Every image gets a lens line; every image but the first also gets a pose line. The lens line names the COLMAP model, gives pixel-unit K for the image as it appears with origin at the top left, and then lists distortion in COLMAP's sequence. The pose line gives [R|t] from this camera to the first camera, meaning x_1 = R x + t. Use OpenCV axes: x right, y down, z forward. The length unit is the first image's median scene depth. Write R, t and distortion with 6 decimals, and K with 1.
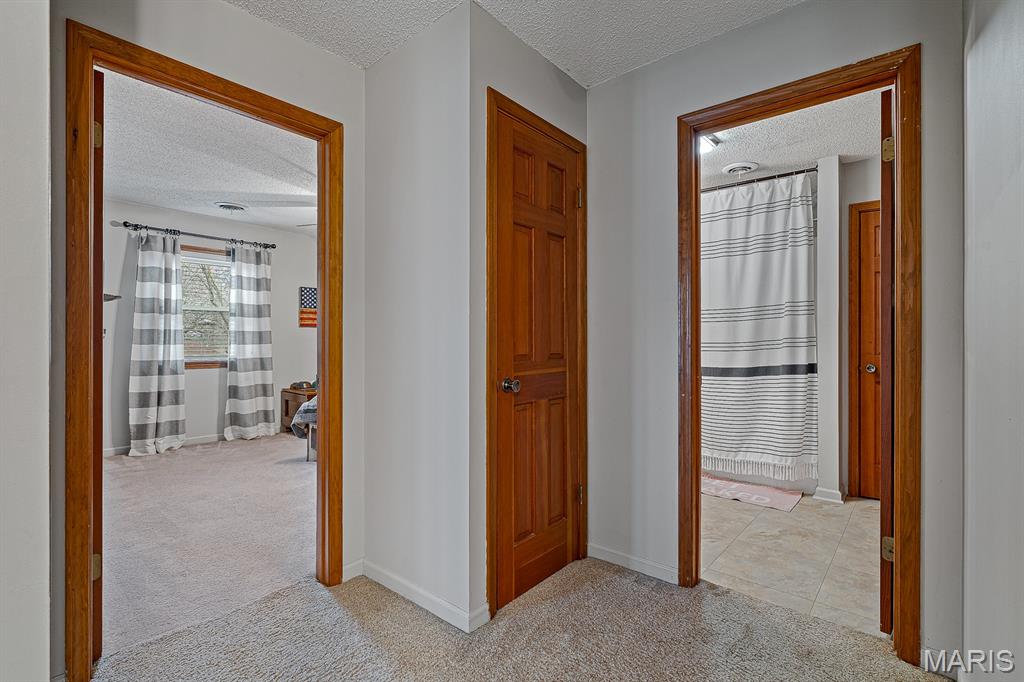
lens RADIAL K [[469.0, 0, 510.8], [0, 469.0, 363.4], [0, 0, 1]] dist [0.000777, 0.000180]
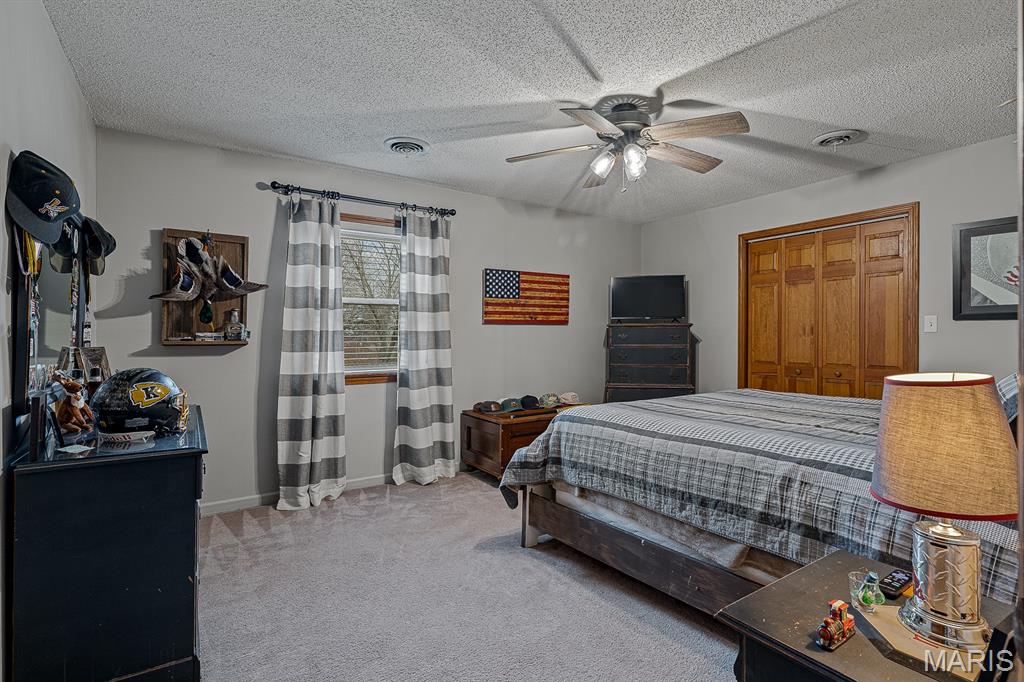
lens RADIAL K [[469.0, 0, 510.8], [0, 469.0, 363.4], [0, 0, 1]] dist [0.000777, 0.000180]
pose [[0.966632, 0.008614, -0.256023, -0.261195], [-0.005624, 0.999907, 0.012405, -0.031298], [0.256106, -0.010552, 0.966591, 0.364229]]
